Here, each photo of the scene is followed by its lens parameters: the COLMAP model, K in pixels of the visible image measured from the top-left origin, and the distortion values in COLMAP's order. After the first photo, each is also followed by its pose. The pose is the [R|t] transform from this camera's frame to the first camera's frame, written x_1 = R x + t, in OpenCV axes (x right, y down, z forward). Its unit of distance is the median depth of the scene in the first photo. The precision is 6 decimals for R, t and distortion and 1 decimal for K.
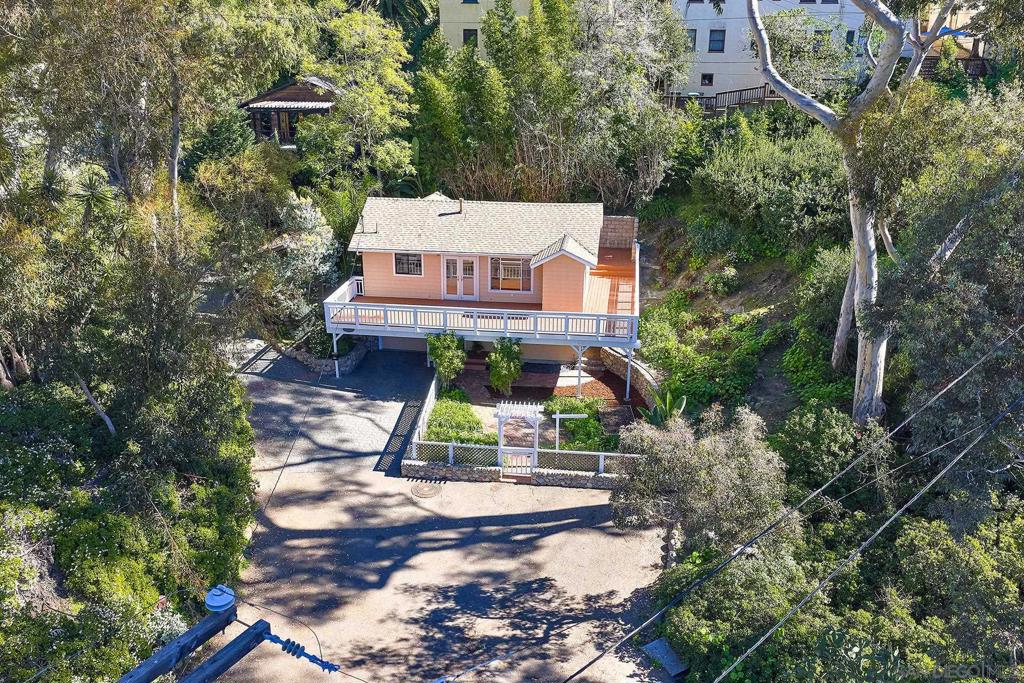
lens RADIAL K [[844.1, 0, 511.5], [0, 844.1, 340.0], [0, 0, 1]] dist [0.028398, -0.022612]
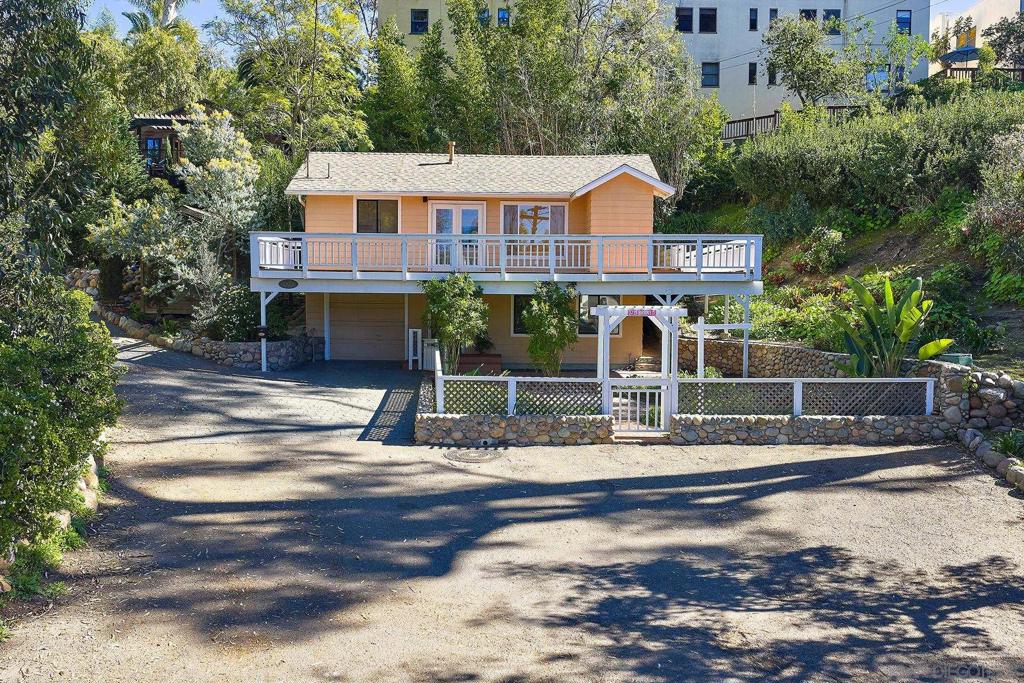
lens RADIAL K [[844.1, 0, 516.4], [0, 844.1, 339.3], [0, 0, 1]] dist [0.028398, -0.022612]
pose [[0.988294, -0.003743, 0.152515, -0.154196], [0.048290, 0.955973, -0.289454, 0.261198], [-0.144717, 0.293430, 0.944963, 0.515519]]
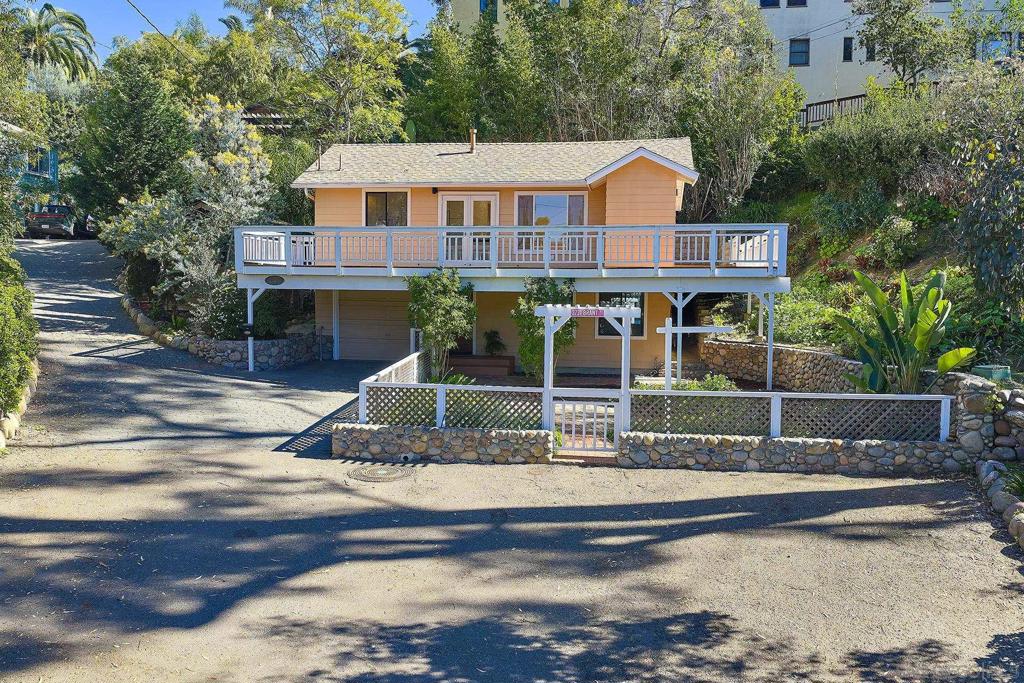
lens RADIAL K [[844.1, 0, 518.1], [0, 844.1, 338.5], [0, 0, 1]] dist [0.028398, -0.022612]
pose [[0.999971, 0.007013, -0.002971, -0.029151], [-0.007574, 0.956537, -0.291512, 0.242095], [0.000798, 0.291526, 0.956562, 0.567768]]
